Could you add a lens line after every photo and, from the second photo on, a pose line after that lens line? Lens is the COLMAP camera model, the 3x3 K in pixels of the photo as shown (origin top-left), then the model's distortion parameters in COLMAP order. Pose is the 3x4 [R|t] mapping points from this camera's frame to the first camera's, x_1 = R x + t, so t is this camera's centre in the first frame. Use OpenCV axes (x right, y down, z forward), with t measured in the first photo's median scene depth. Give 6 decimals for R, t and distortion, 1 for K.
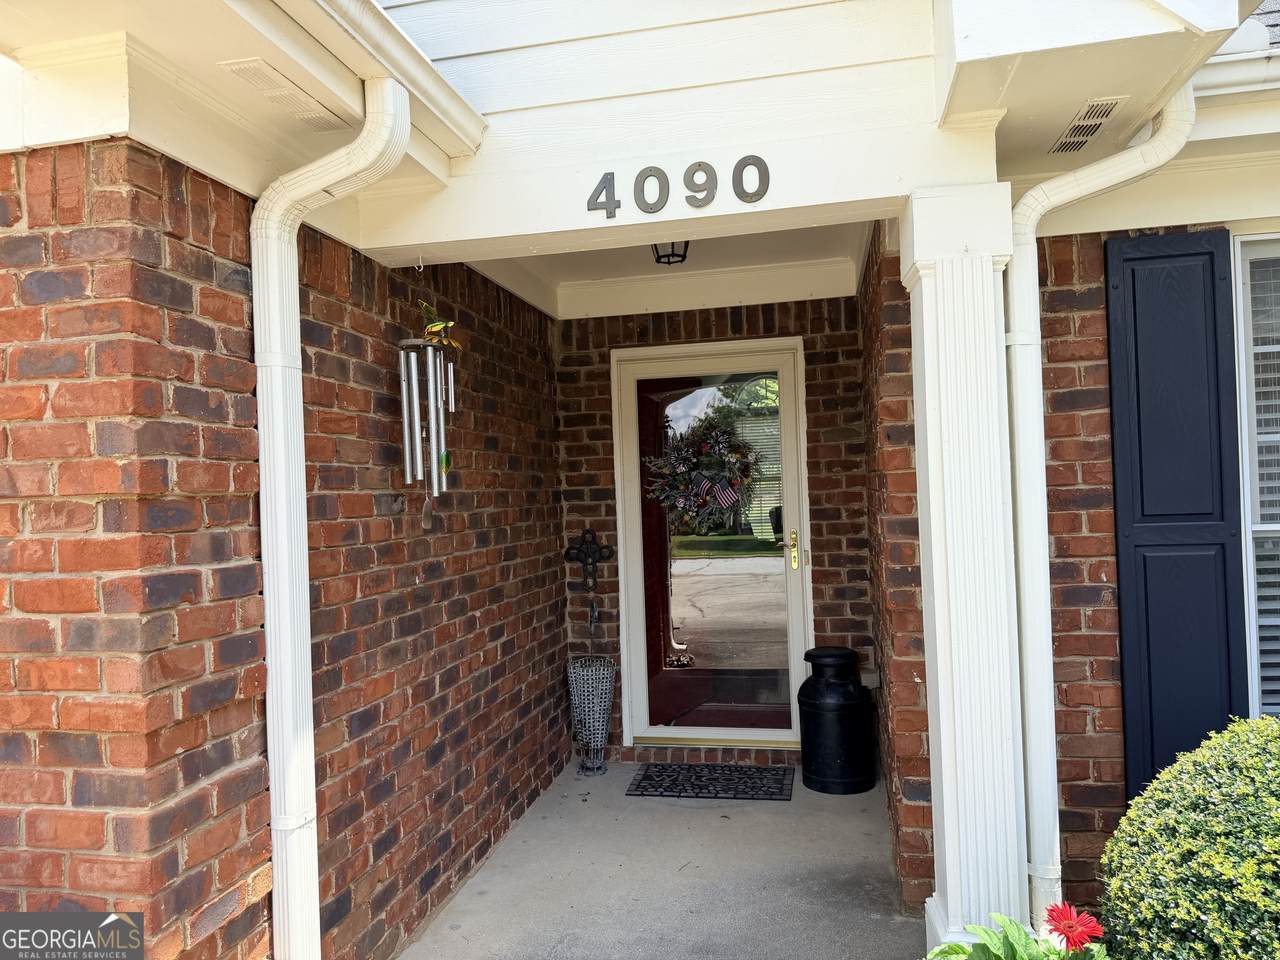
lens RADIAL K [[886.0, 0, 640.0], [0, 886.0, 480.0], [0, 0, 1]] dist [-0.000184, -0.002528]
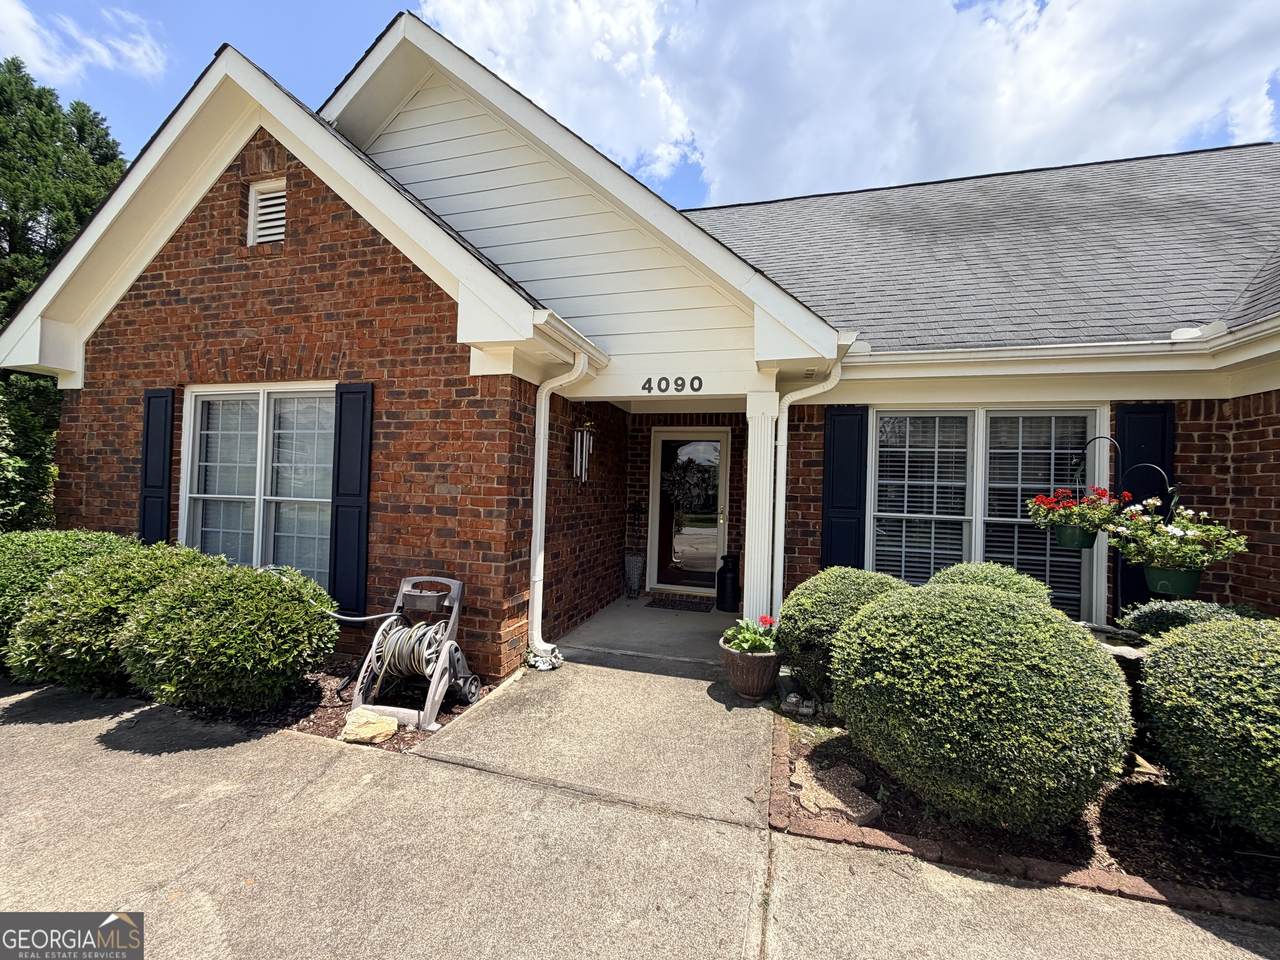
lens RADIAL K [[523.3, 0, 640.0], [0, 523.3, 480.0], [0, 0, 1]] dist [-0.001079, 0.000110]
pose [[0.995258, 0.068636, -0.068922, 0.071653], [-0.068855, 0.997626, -0.000801, 0.000519], [0.068703, 0.005543, 0.997622, -0.703801]]
